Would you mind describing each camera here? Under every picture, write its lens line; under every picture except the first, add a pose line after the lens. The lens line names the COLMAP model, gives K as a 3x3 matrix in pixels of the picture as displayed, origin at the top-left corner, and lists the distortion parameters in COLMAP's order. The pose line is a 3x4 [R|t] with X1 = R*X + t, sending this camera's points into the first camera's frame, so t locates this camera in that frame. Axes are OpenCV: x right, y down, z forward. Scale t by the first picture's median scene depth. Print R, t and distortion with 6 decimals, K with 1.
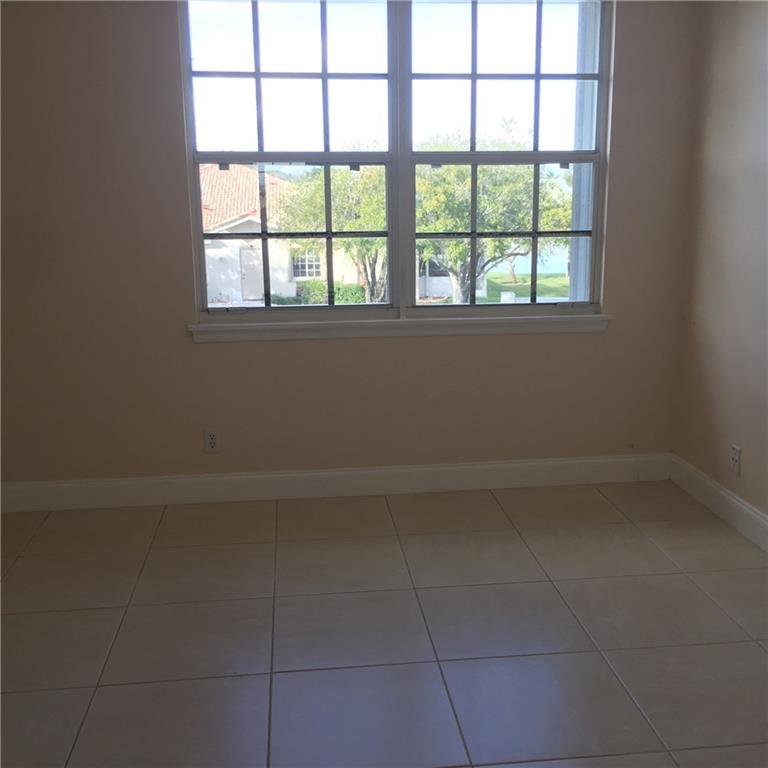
lens RADIAL K [[774.2, 0, 382.1], [0, 774.2, 336.9], [0, 0, 1]] dist [0.086949, 0.000160]
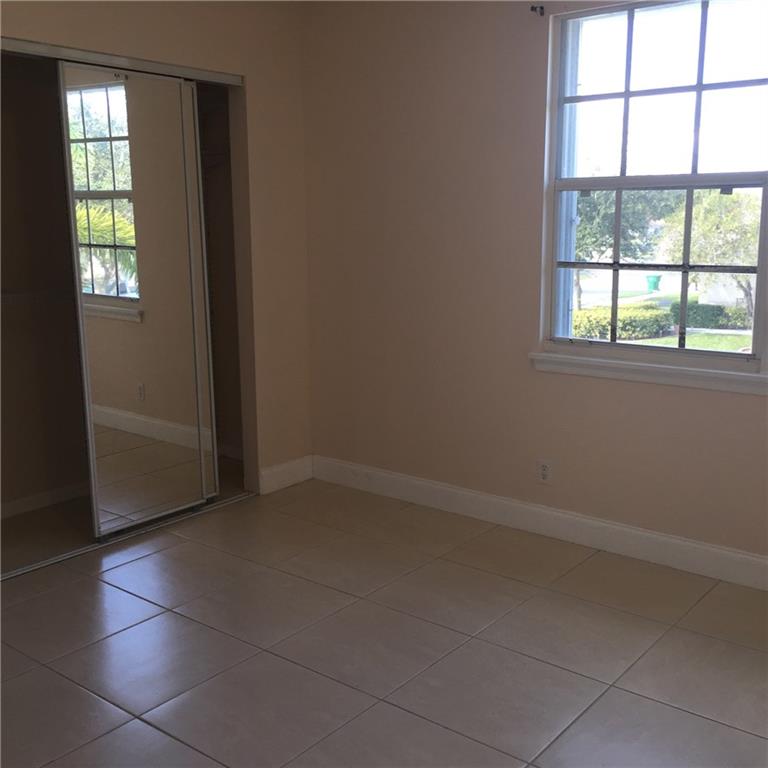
lens RADIAL K [[883.1, 0, 384.0], [0, 883.1, 384.0], [0, 0, 1]] dist [0.068525, -0.058951]
pose [[0.717237, 0.134162, -0.683793, 0.399348], [-0.134491, 0.989493, 0.053072, -0.009533], [0.683728, 0.053899, 0.727744, 0.040411]]
